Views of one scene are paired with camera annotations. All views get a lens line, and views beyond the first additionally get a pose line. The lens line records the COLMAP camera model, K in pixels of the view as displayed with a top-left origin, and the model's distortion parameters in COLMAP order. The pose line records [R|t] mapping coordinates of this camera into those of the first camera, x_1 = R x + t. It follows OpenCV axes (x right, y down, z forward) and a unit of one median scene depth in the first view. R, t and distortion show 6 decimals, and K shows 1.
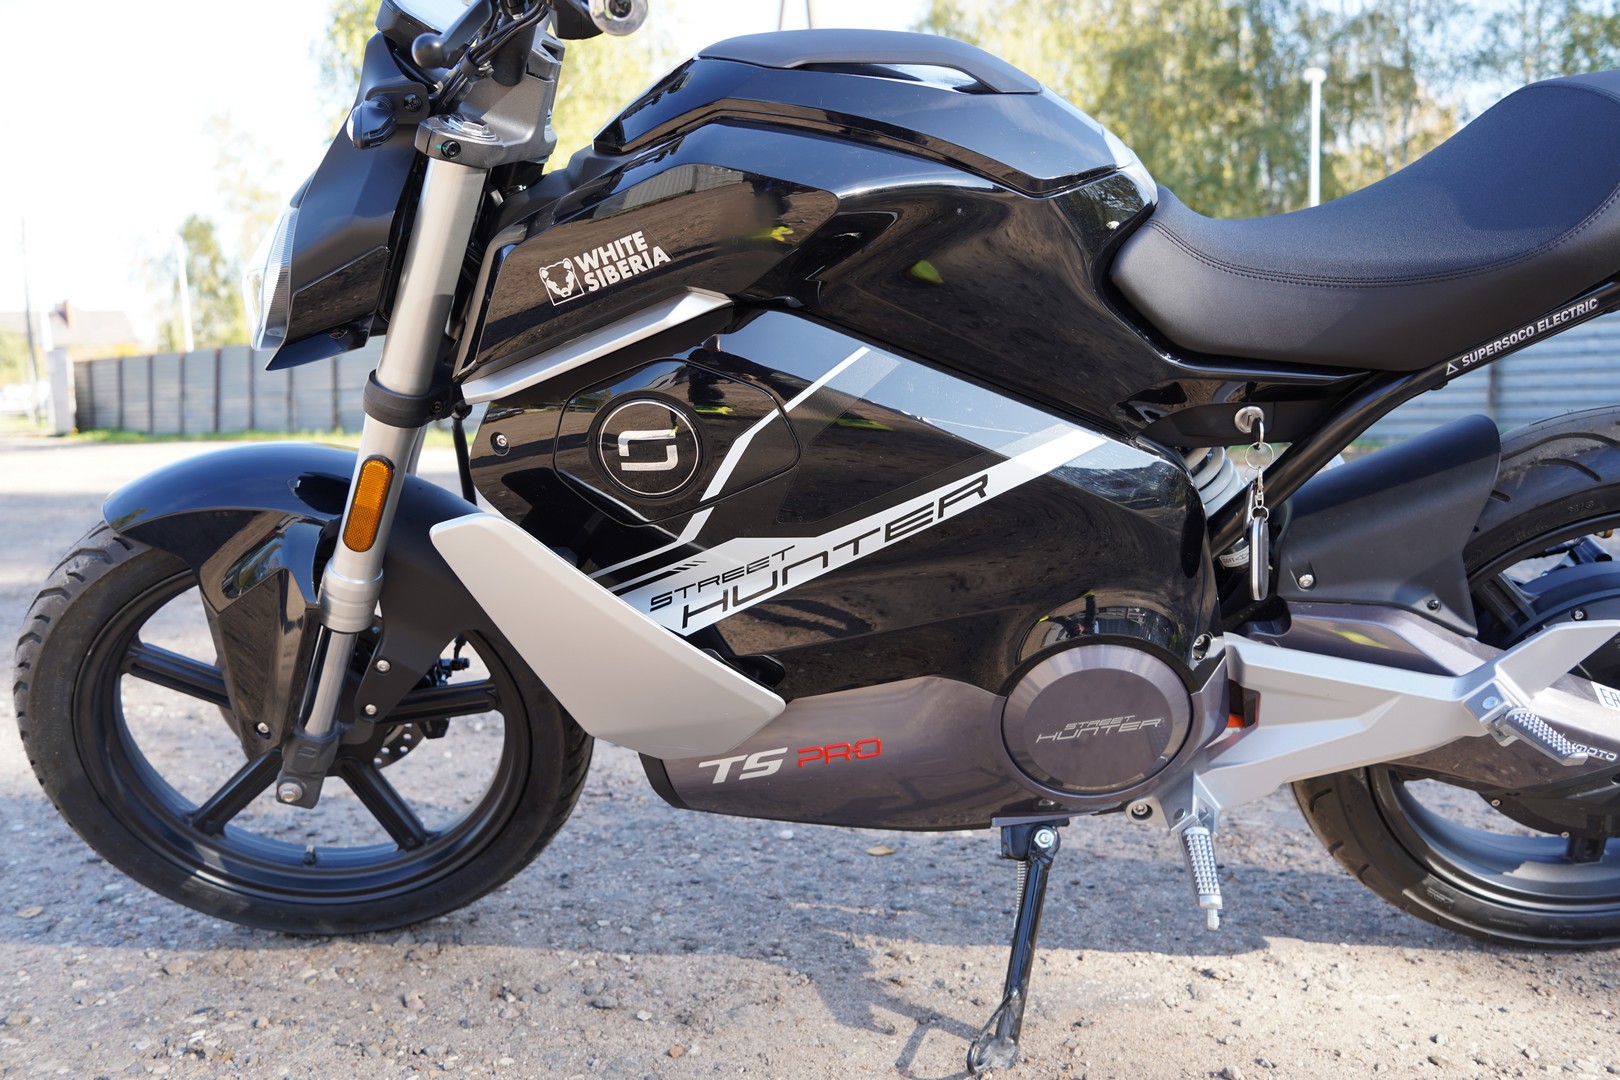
lens RADIAL K [[1350.0, 0, 809.6], [0, 1350.0, 542.2], [0, 0, 1]] dist [-0.014381, 0.023887]
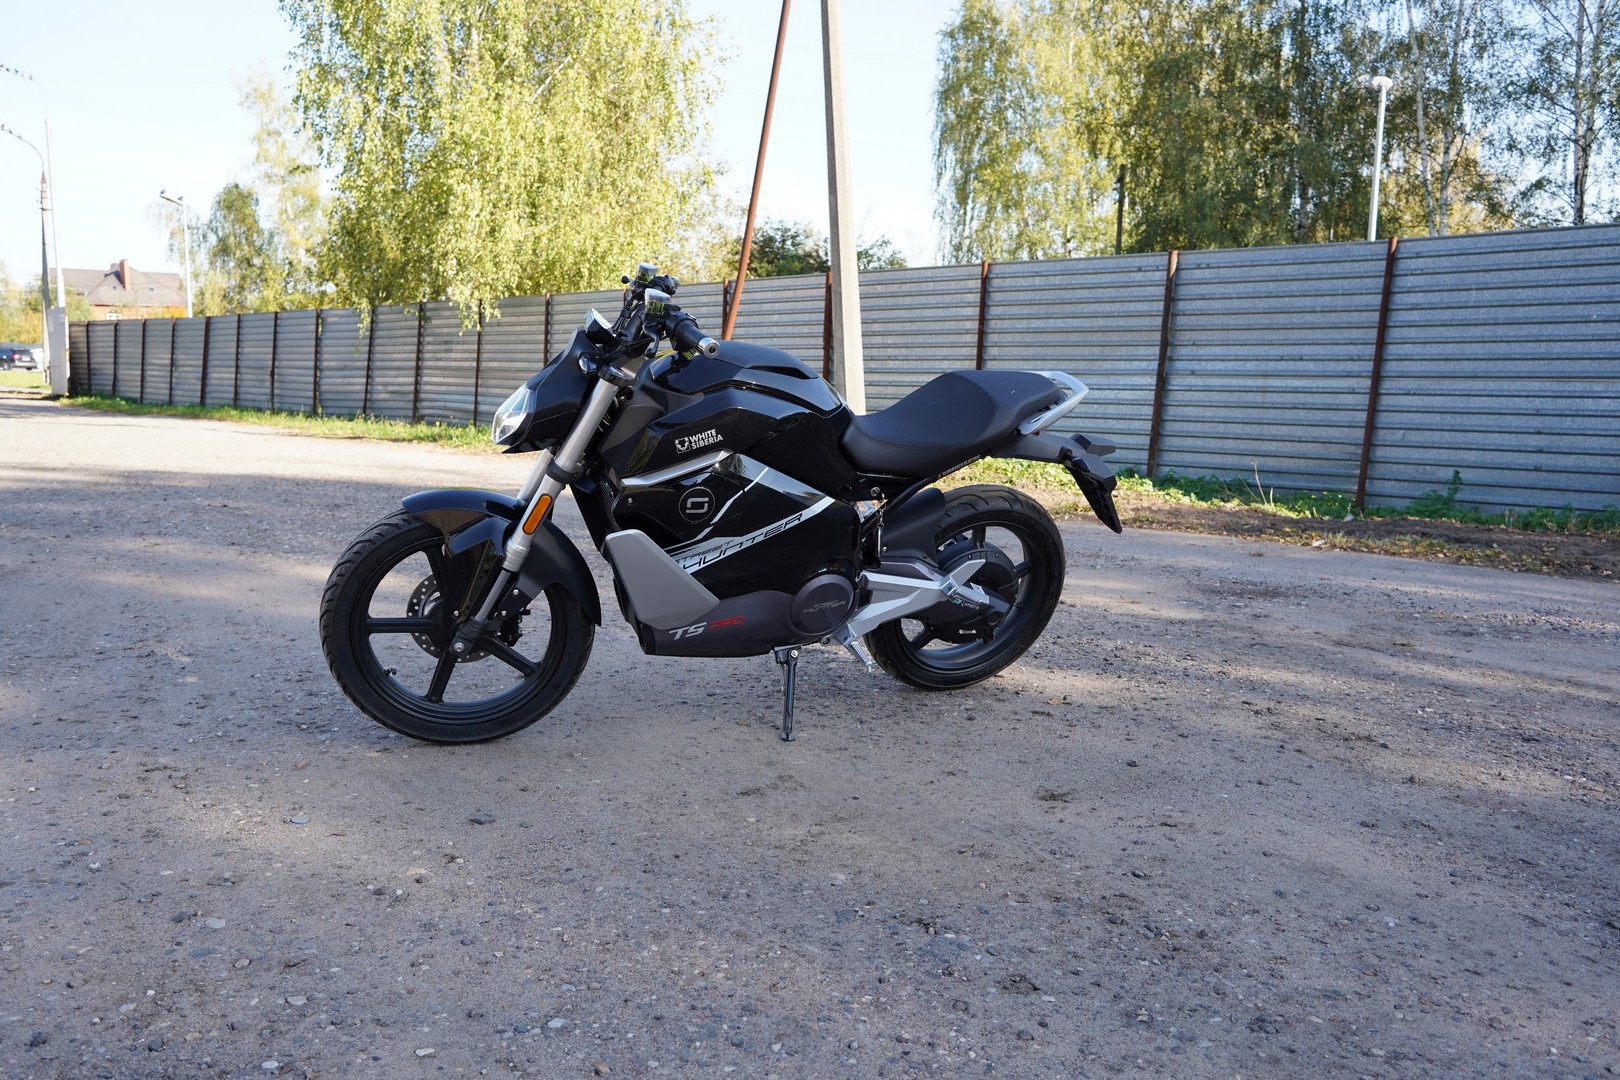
lens RADIAL K [[1282.3, 0, 814.1], [0, 1282.3, 540.3], [0, 0, 1]] dist [-0.019545, 0.027538]
pose [[0.998515, 0.053933, -0.007630, 0.251764], [-0.053860, 0.998504, 0.009421, -0.410549], [0.008127, -0.008996, 0.999927, 2.096095]]
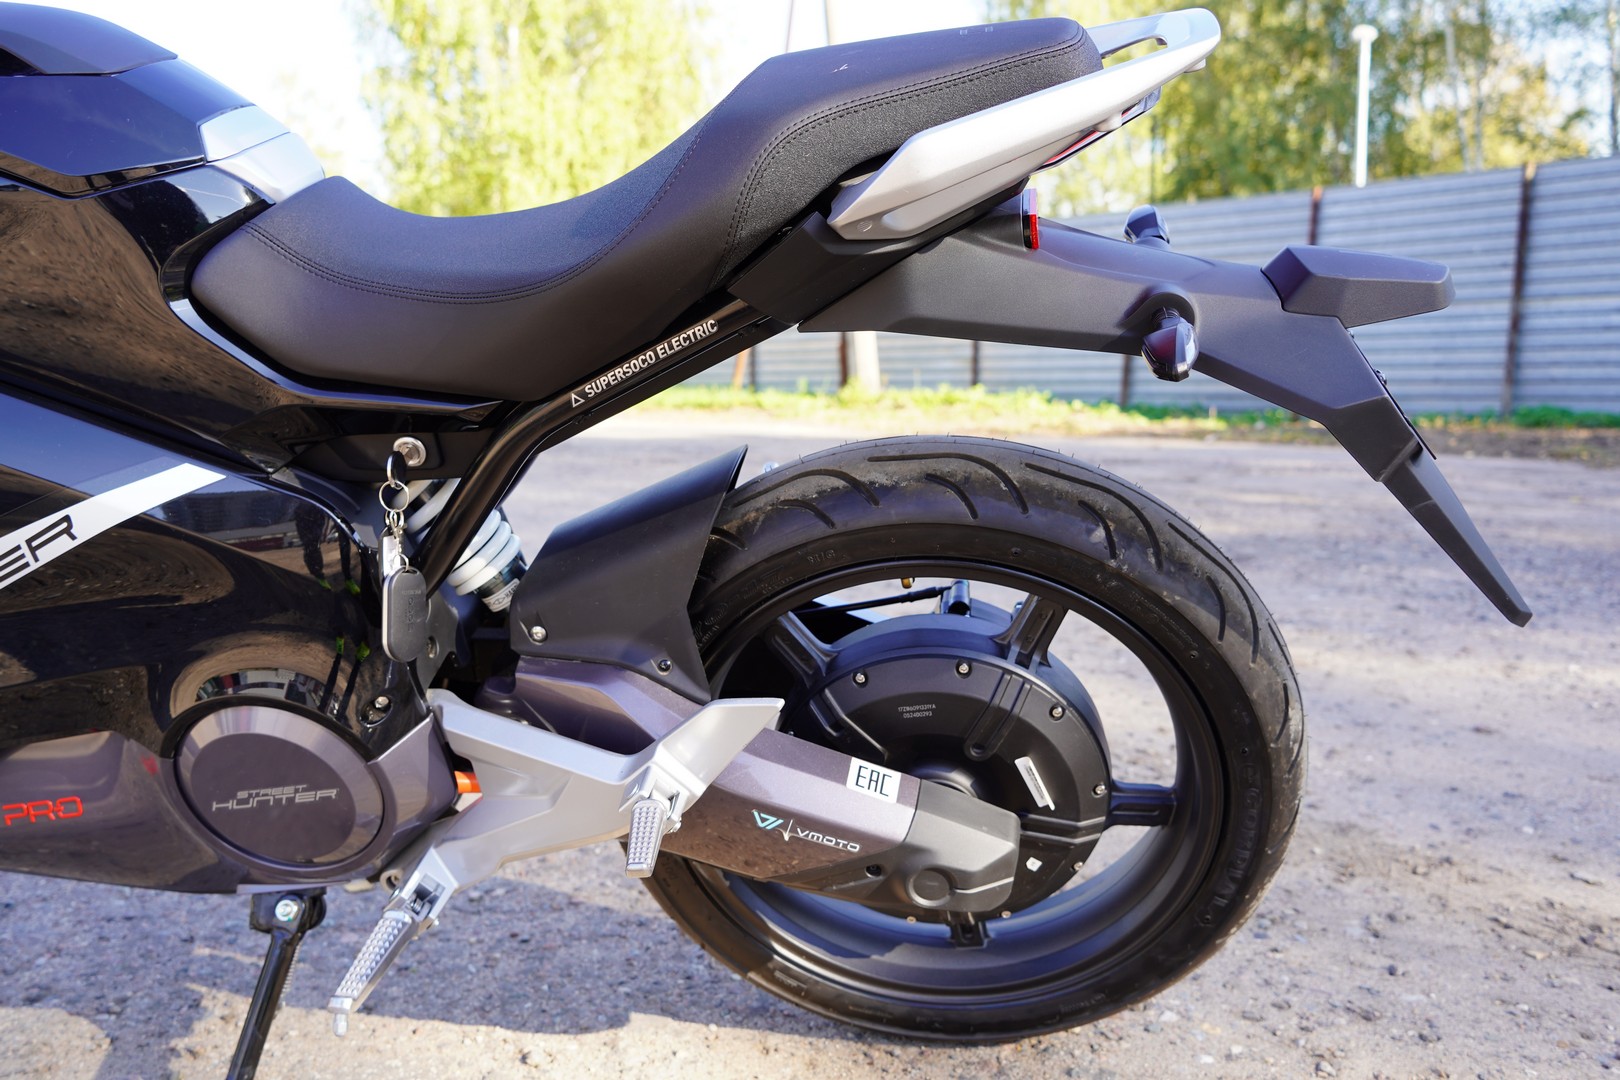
lens RADIAL K [[1350.0, 0, 809.5], [0, 1350.0, 539.4], [0, 0, 1]] dist [-0.014381, 0.023887]
pose [[0.998521, 0.018013, -0.051300, 0.606586], [-0.016691, 0.999521, 0.026069, -0.059801], [0.051745, -0.025174, 0.998343, 0.141233]]
